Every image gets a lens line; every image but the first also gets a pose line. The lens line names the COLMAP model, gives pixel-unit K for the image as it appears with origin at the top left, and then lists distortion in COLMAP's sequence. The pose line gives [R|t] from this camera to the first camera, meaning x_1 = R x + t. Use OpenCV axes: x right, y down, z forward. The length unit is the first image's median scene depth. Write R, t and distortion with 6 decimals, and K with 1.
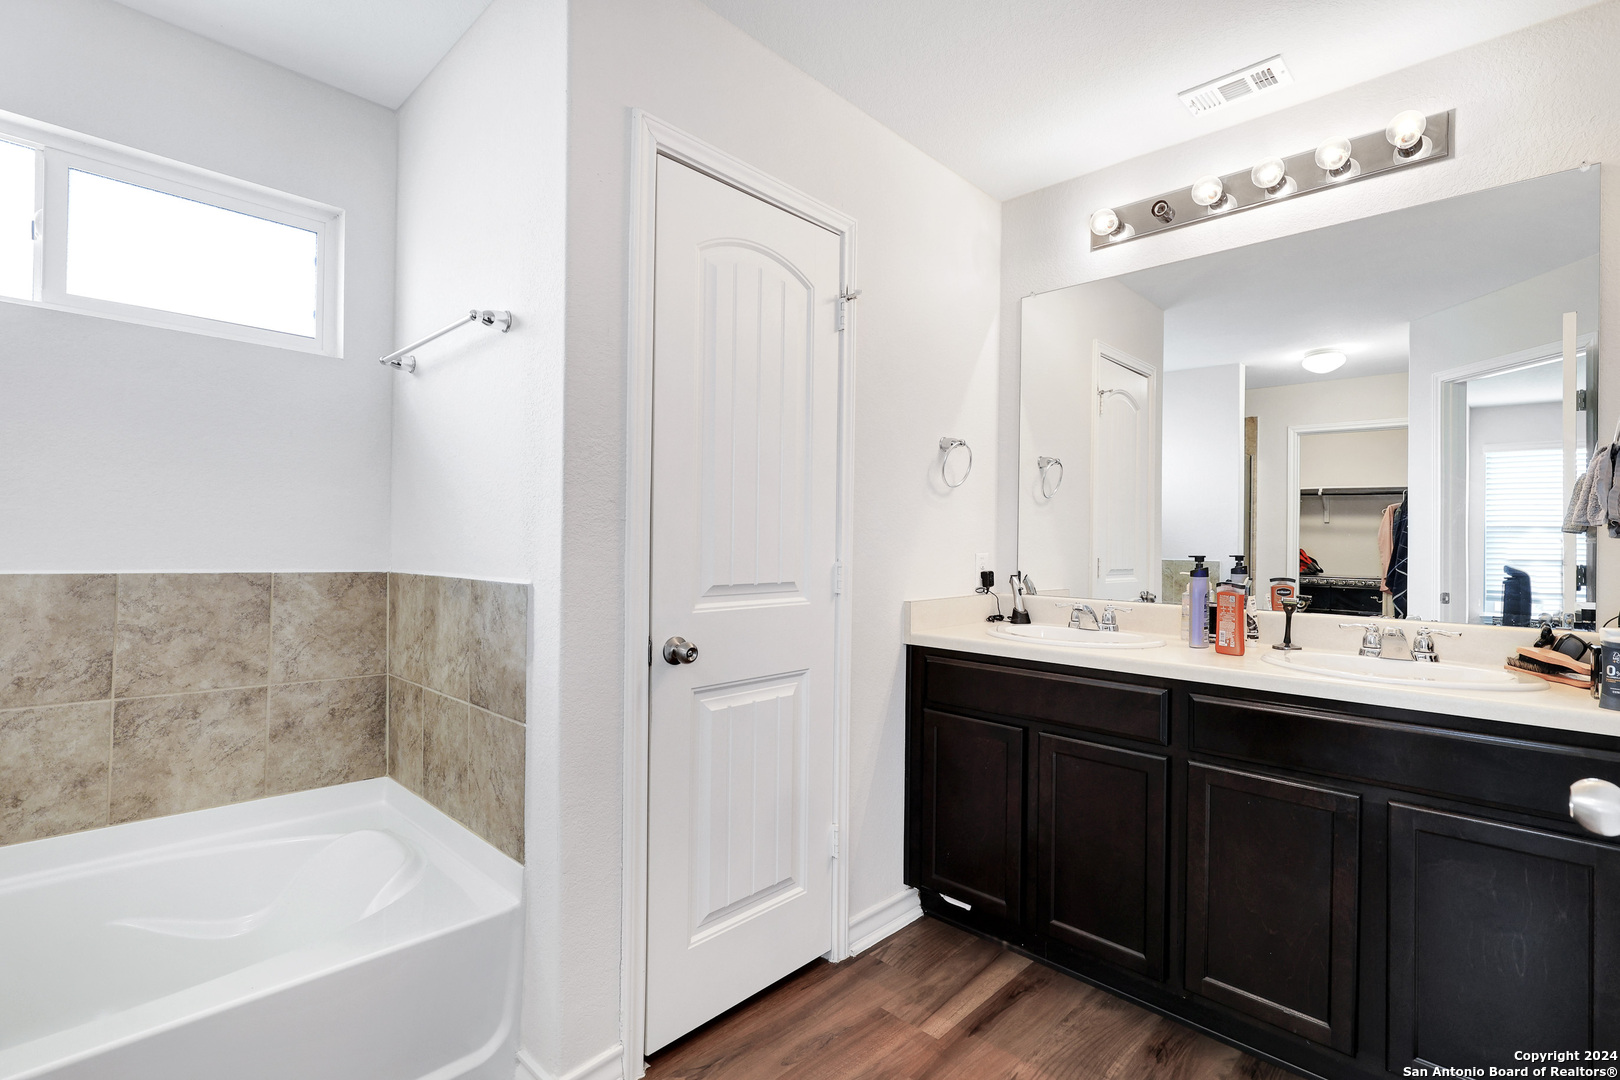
lens RADIAL K [[745.5, 0, 815.7], [0, 745.5, 540.6], [0, 0, 1]] dist [0.004834, -0.000447]
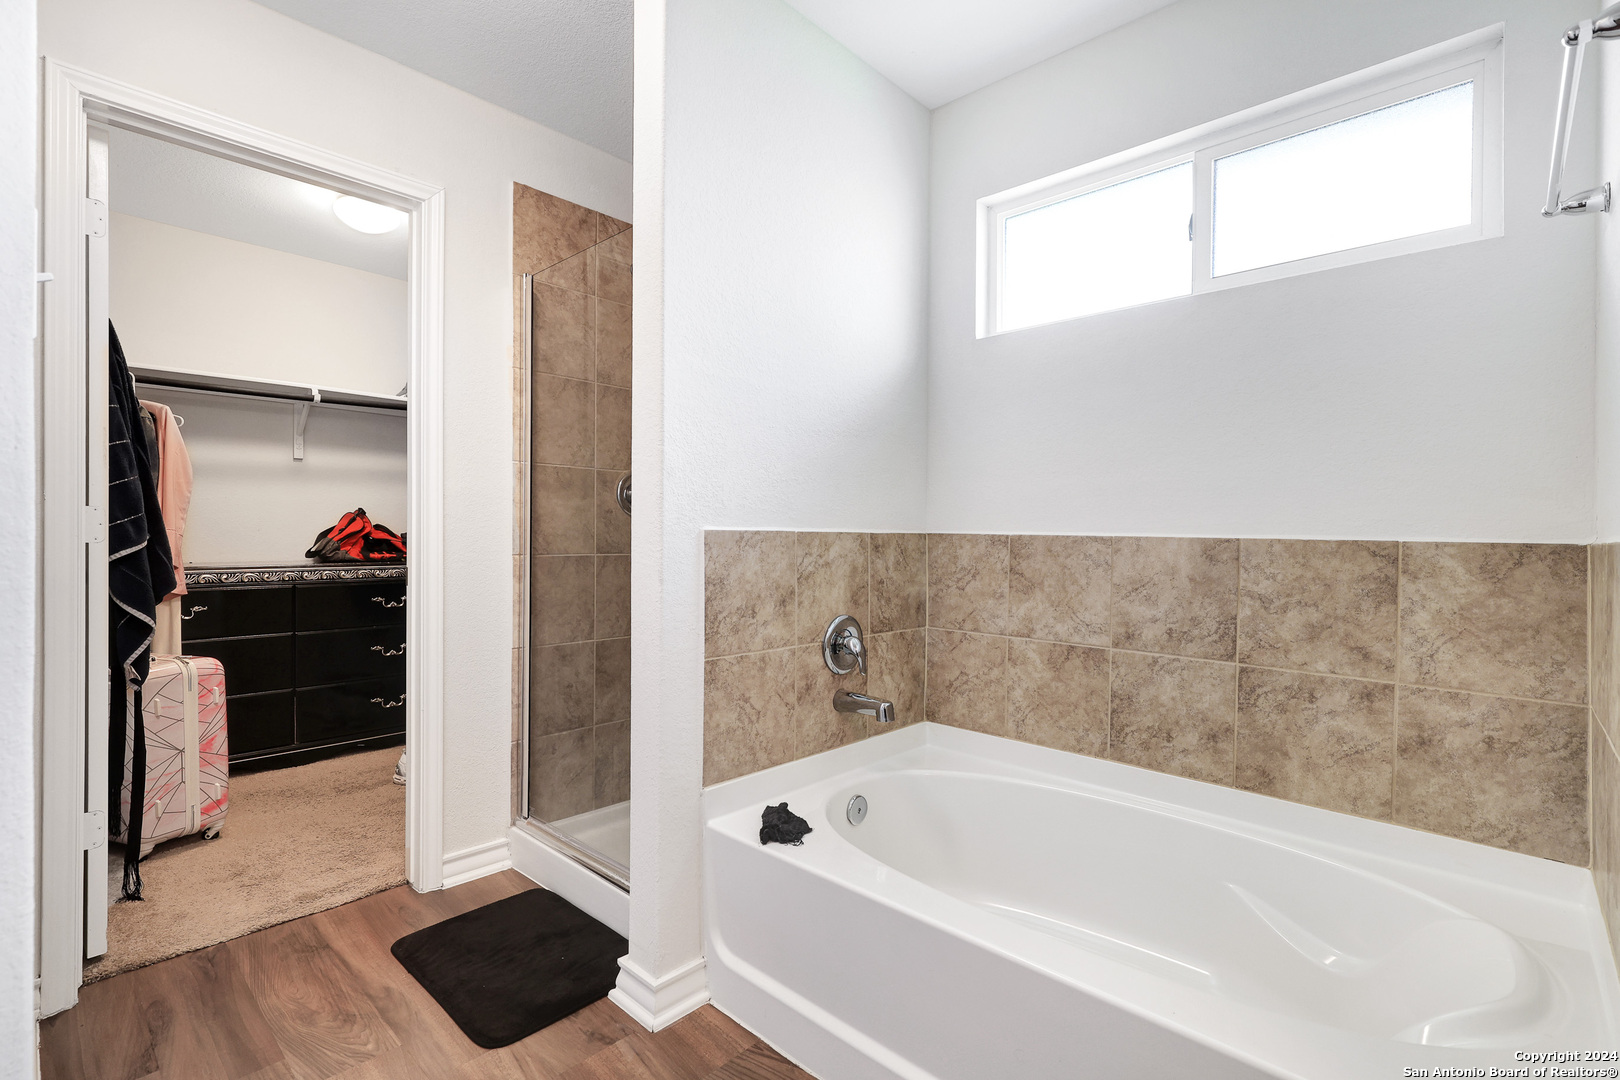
lens RADIAL K [[745.5, 0, 815.8], [0, 745.5, 536.8], [0, 0, 1]] dist [0.004834, -0.000447]
pose [[0.030441, -0.007801, -0.999506, 0.044280], [-0.000650, 0.999969, -0.007825, 0.046437], [0.999536, 0.000888, 0.030435, 0.374153]]
